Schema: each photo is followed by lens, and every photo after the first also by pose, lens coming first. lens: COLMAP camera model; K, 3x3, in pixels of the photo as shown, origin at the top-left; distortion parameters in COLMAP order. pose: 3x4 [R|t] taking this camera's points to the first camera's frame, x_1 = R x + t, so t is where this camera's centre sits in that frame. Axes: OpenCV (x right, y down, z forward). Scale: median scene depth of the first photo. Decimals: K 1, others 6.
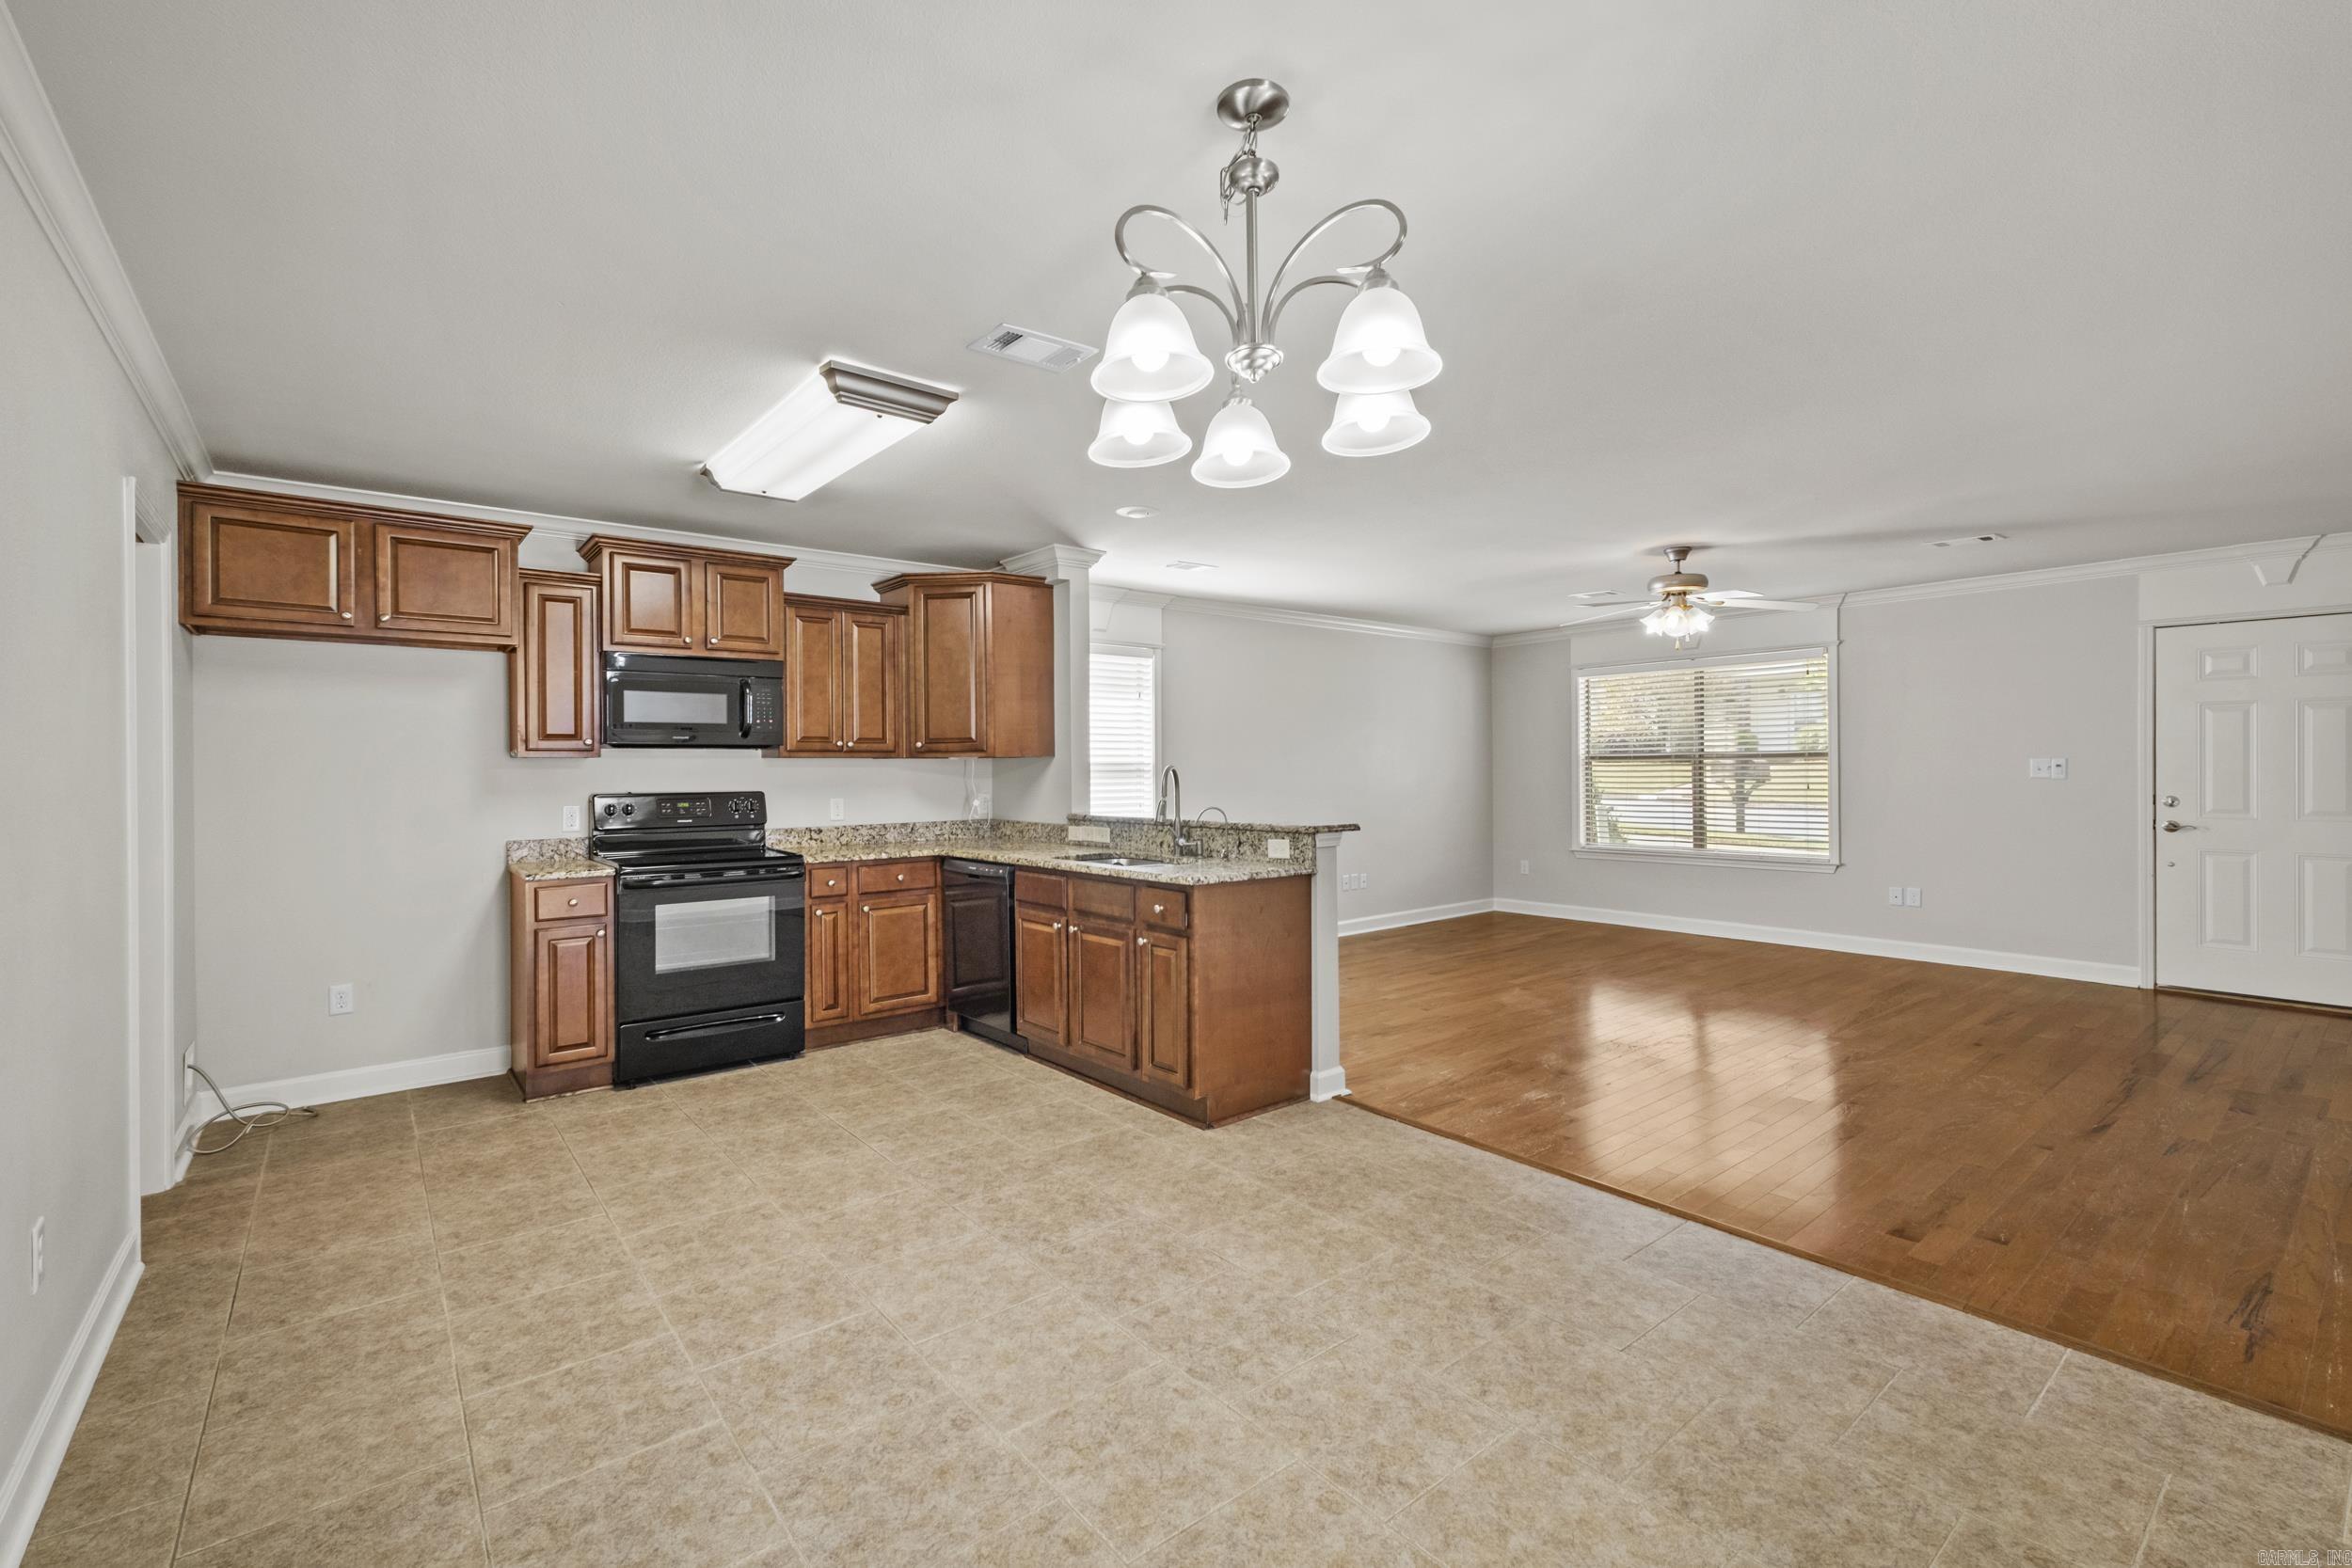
lens RADIAL K [[1010.7, 0, 1157.6], [0, 1010.7, 769.3], [0, 0, 1]] dist [0.006695, -0.000116]
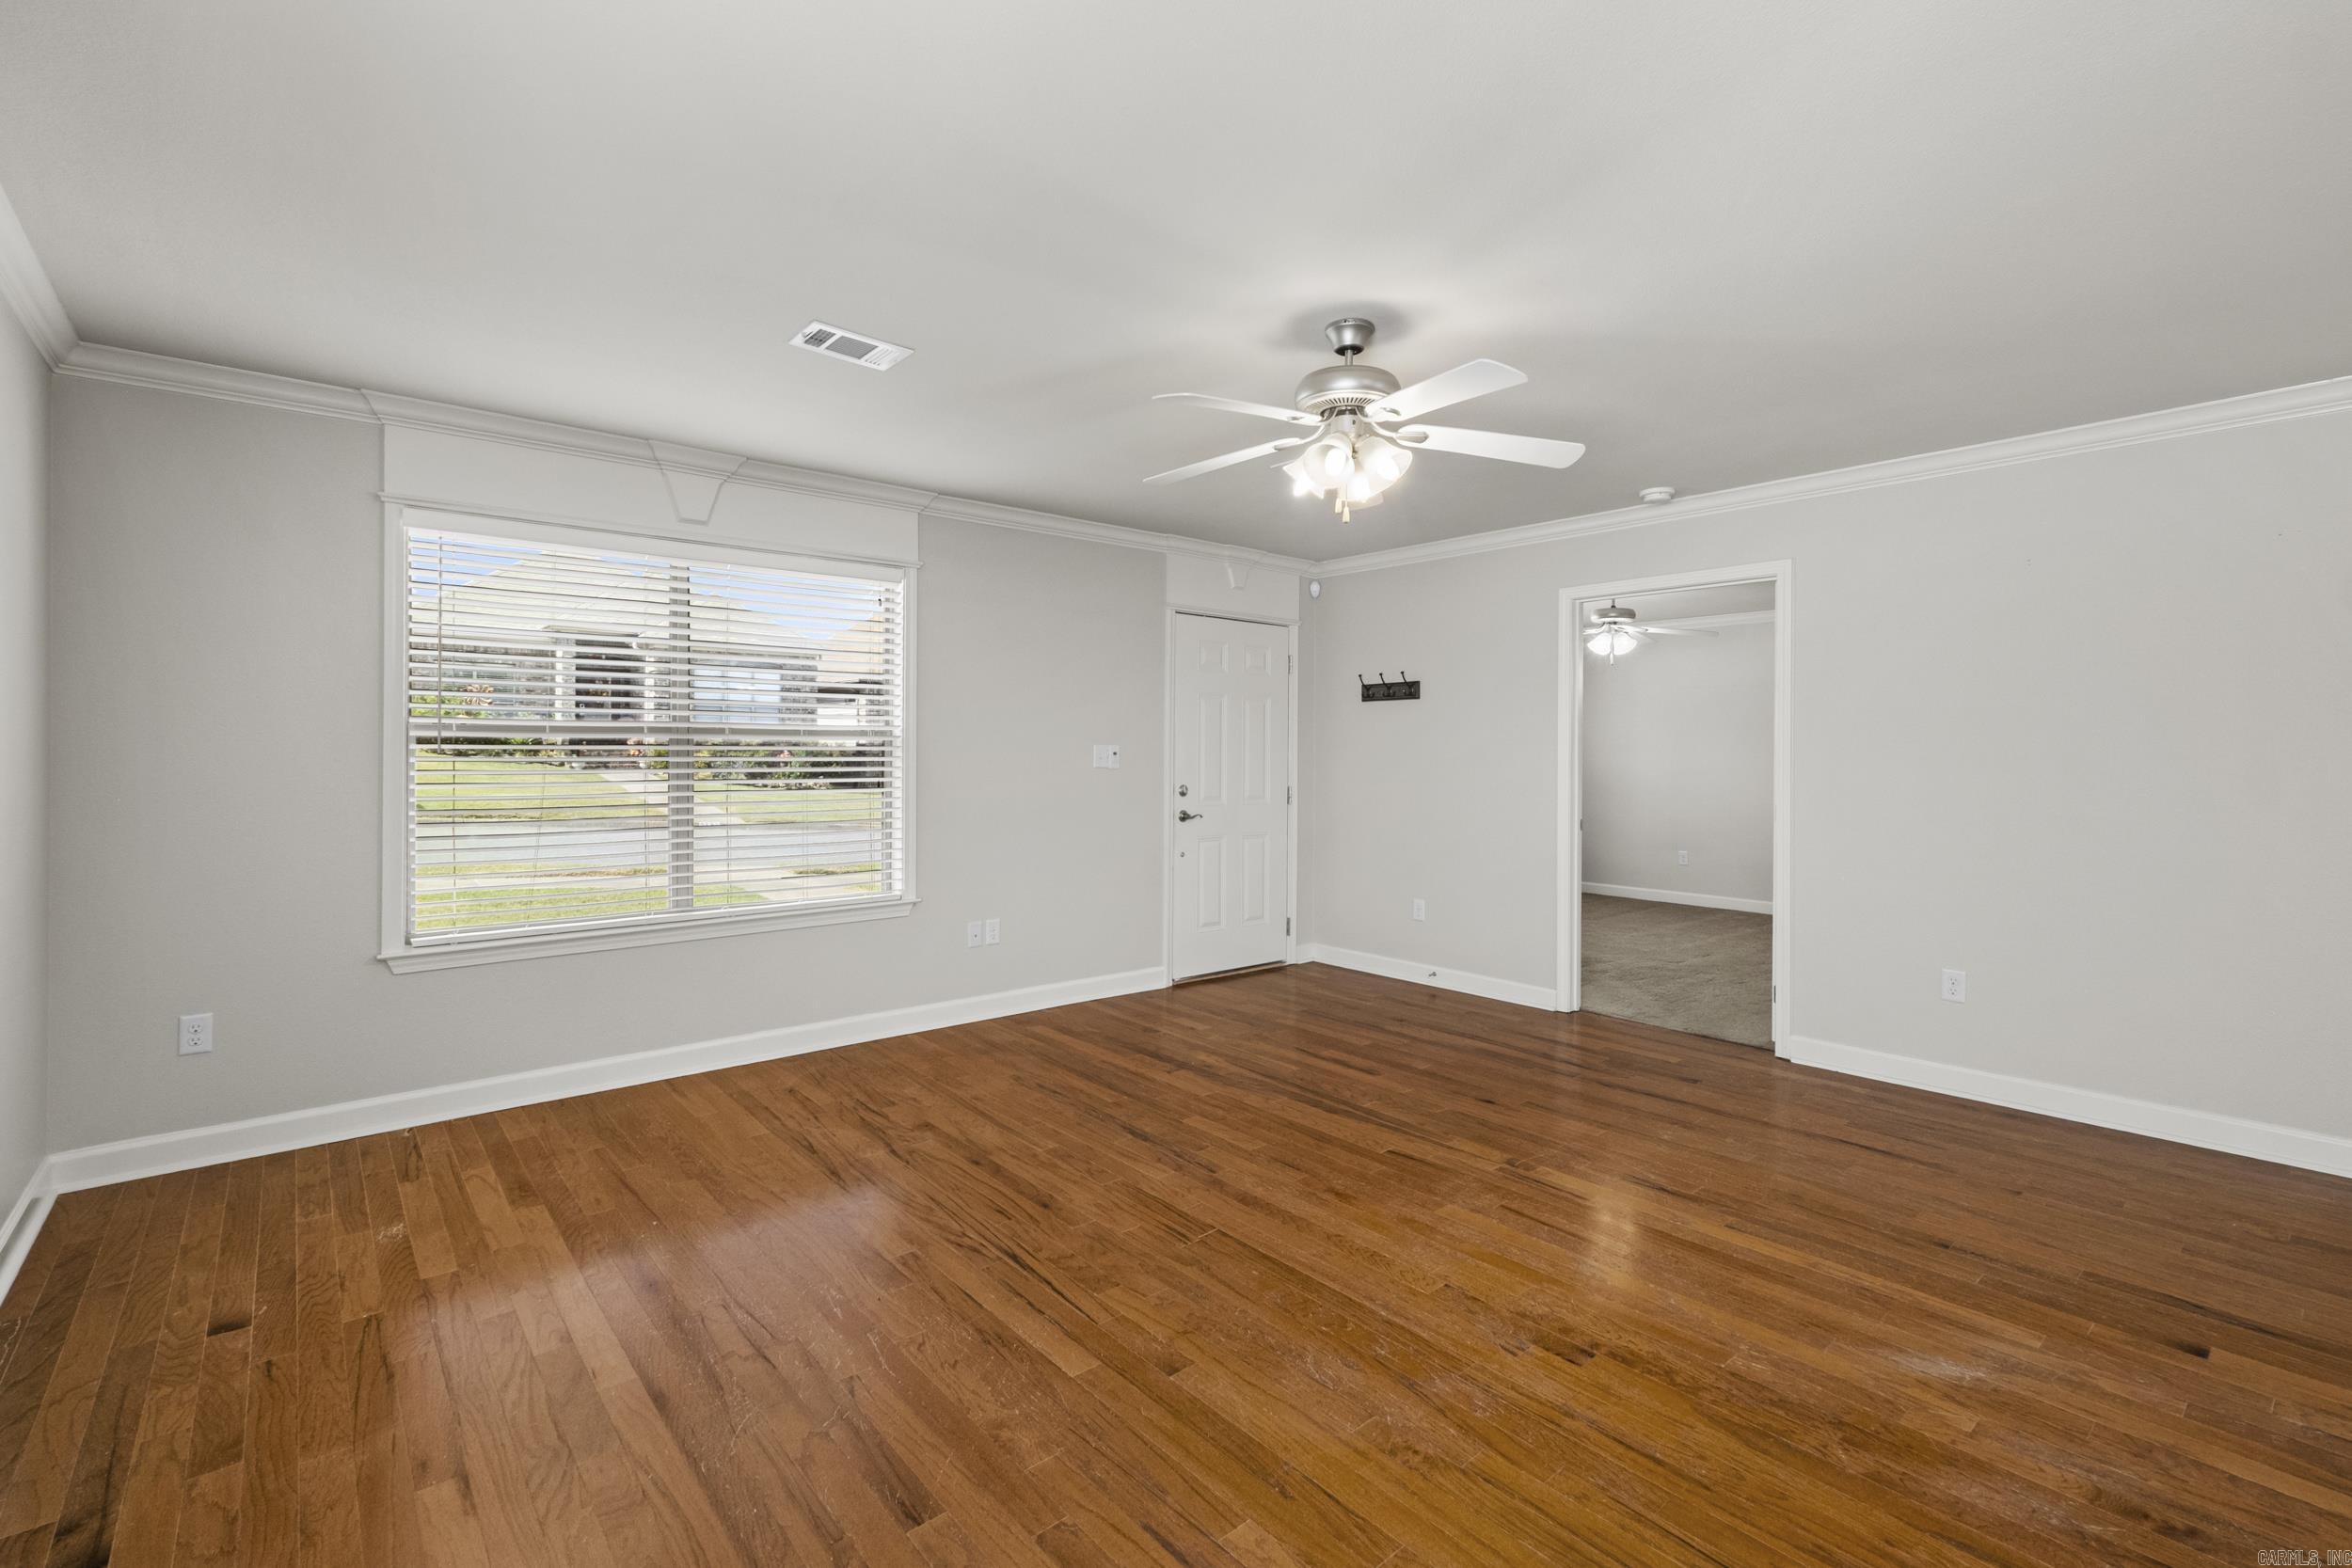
lens RADIAL K [[1034.1, 0, 1157.1], [0, 1034.1, 749.0], [0, 0, 1]] dist [0.007705, 0.000004]
pose [[-0.023758, 0.010148, 0.999666, -0.010417], [-0.004446, 0.999938, -0.010256, 0.002323], [-0.999708, -0.004688, -0.023711, 1.515080]]
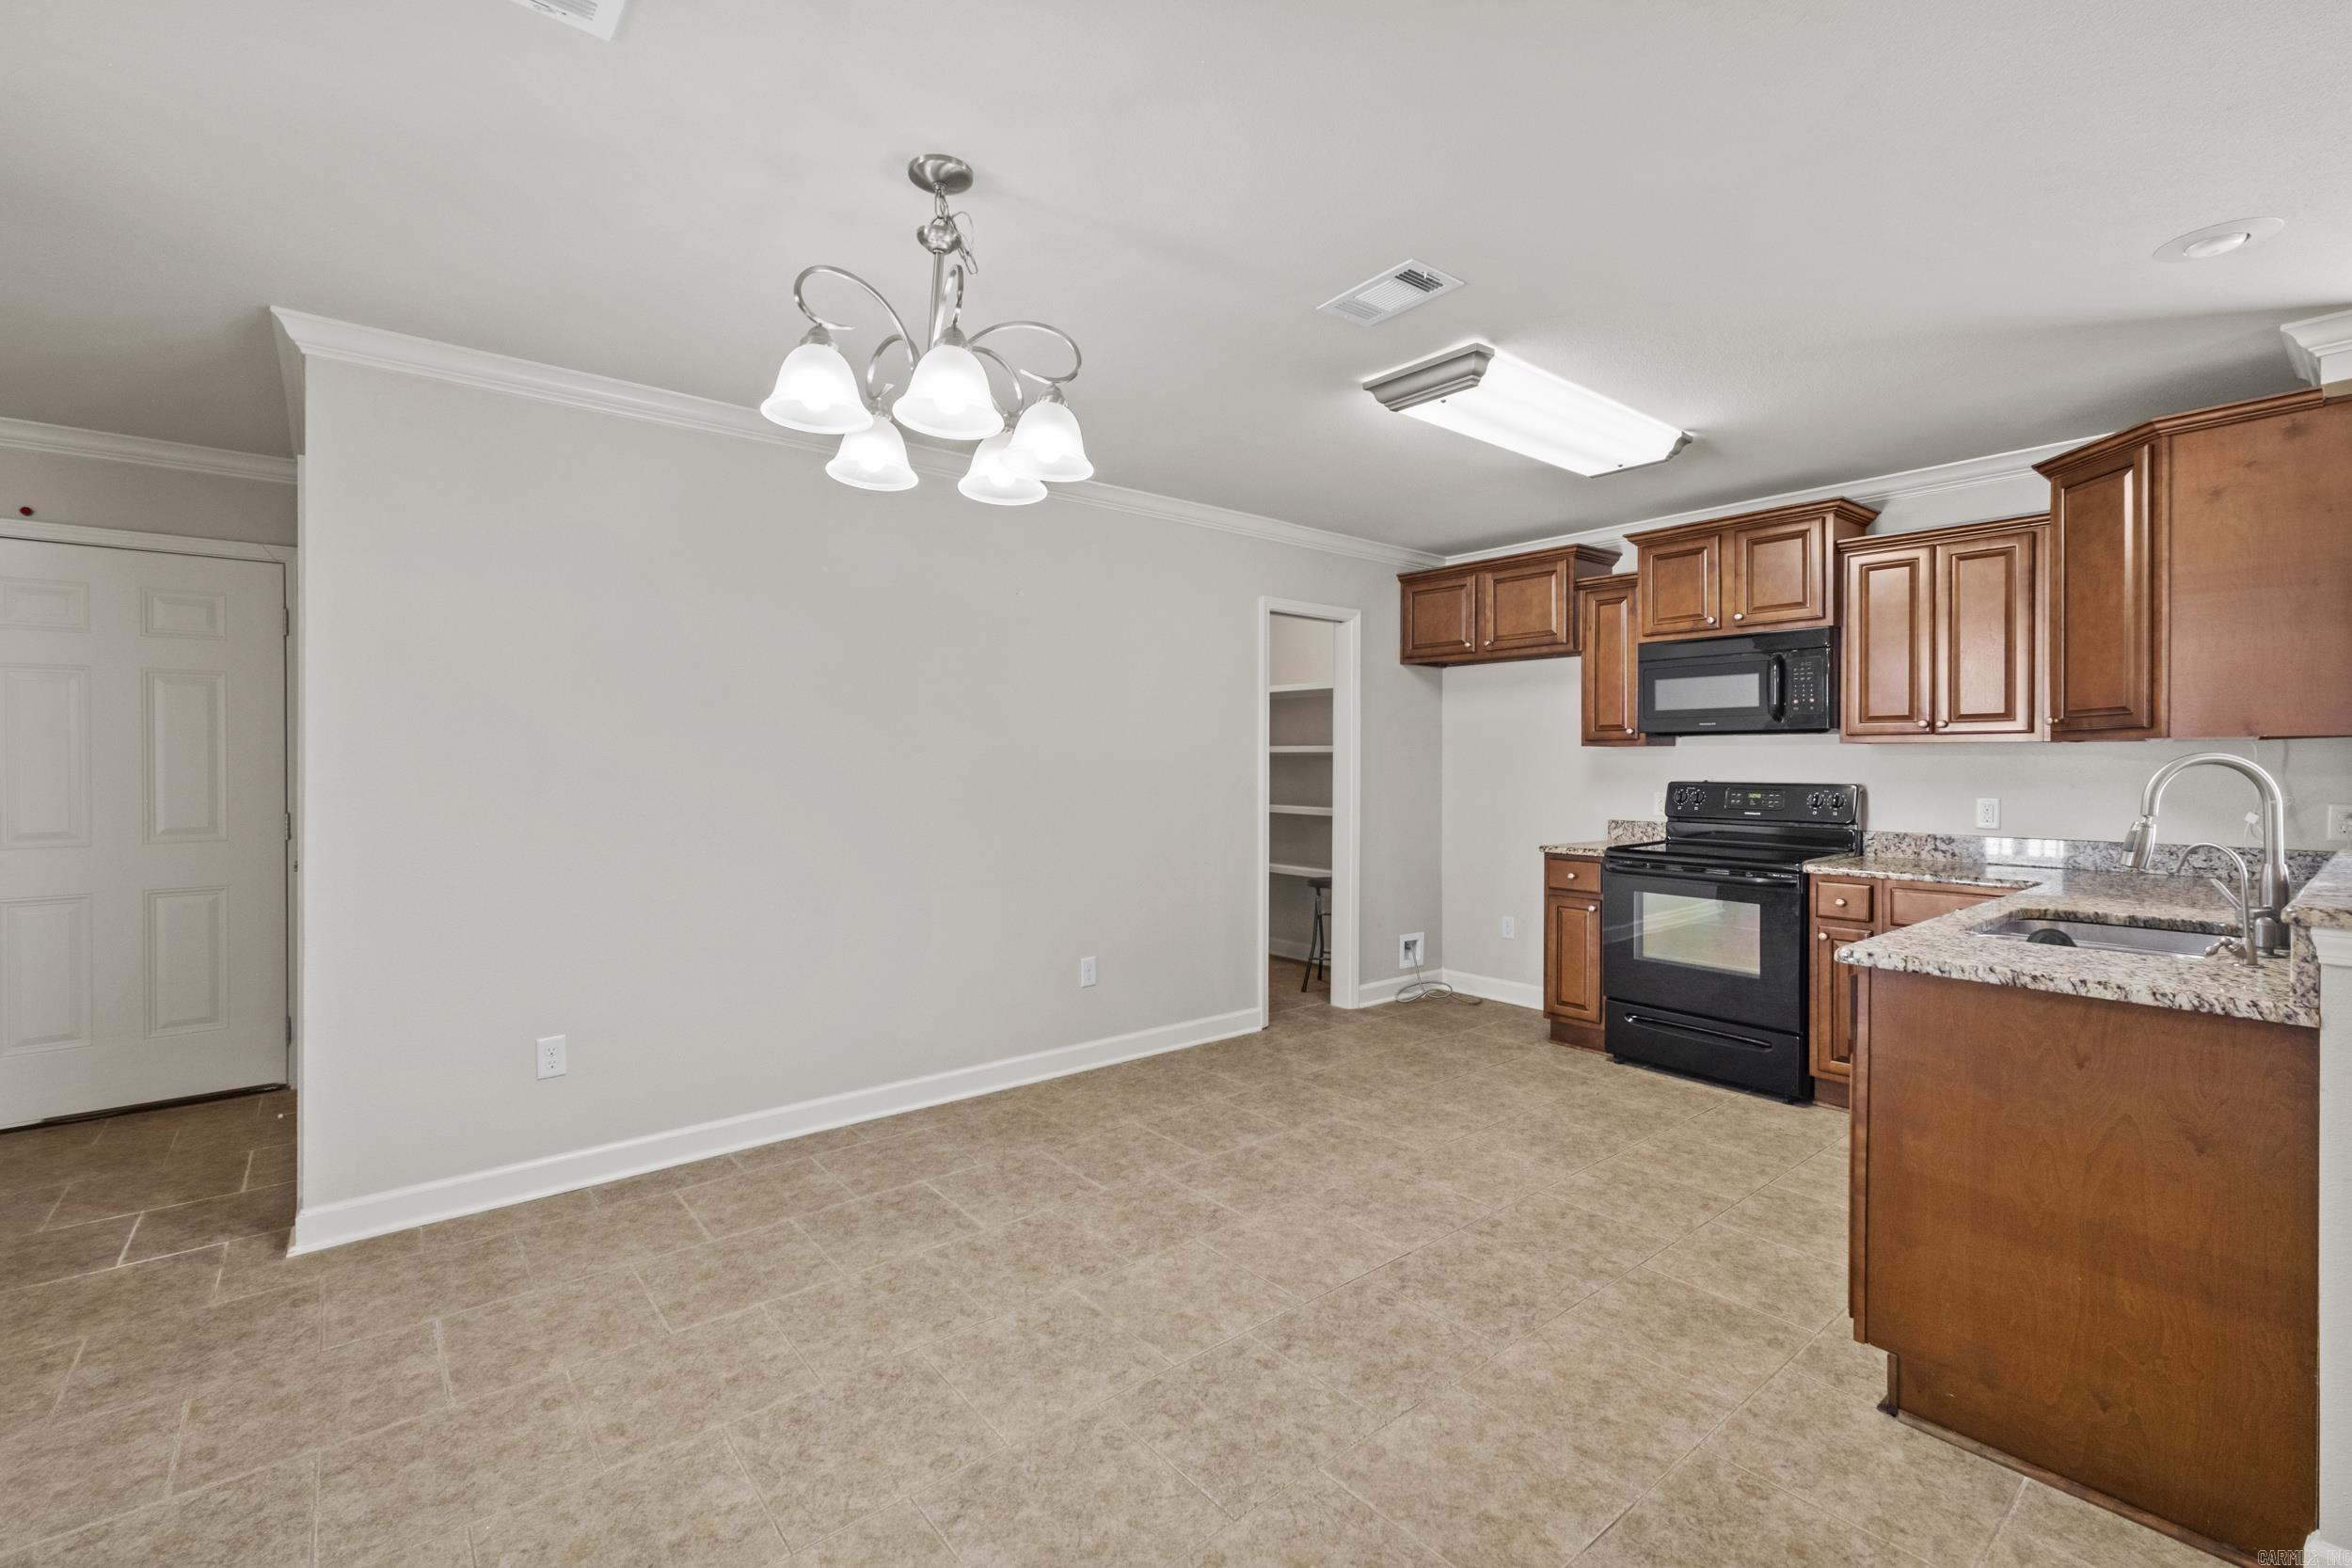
lens RADIAL K [[1010.7, 0, 1157.6], [0, 1010.7, 769.3], [0, 0, 1]] dist [0.006695, -0.000116]
pose [[0.006219, 0.015503, -0.999860, 0.545186], [-0.001131, 0.999879, 0.015497, -0.003194], [0.999980, 0.001035, 0.006235, 0.547295]]
